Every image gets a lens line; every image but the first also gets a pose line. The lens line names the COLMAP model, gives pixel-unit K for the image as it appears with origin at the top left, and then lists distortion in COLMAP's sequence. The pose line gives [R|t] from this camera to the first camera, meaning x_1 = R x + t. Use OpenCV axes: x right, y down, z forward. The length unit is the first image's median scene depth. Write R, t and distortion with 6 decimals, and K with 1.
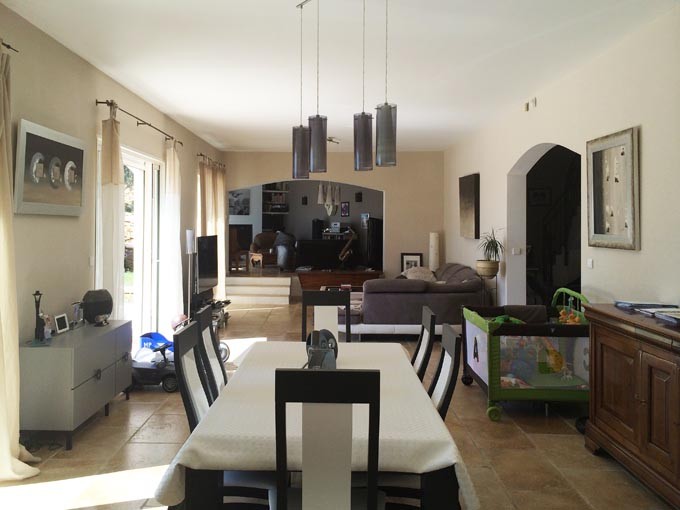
lens RADIAL K [[580.9, 0, 340.0], [0, 580.9, 255.0], [0, 0, 1]] dist [0.006672, 0.008398]
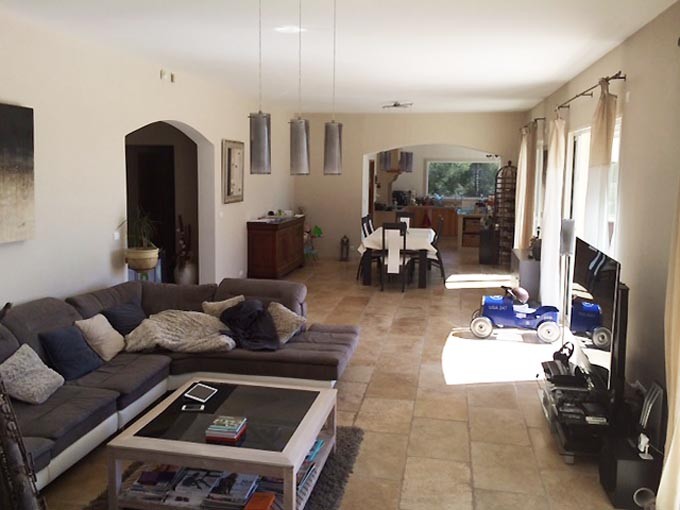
lens RADIAL K [[580.9, 0, 340.0], [0, 580.9, 255.0], [0, 0, 1]] dist [0.006672, 0.008398]
pose [[-0.979789, -0.056435, 0.191908, -0.233690], [-0.017644, 0.980019, 0.198118, -0.213270], [-0.199254, 0.190728, -0.961208, 2.642922]]
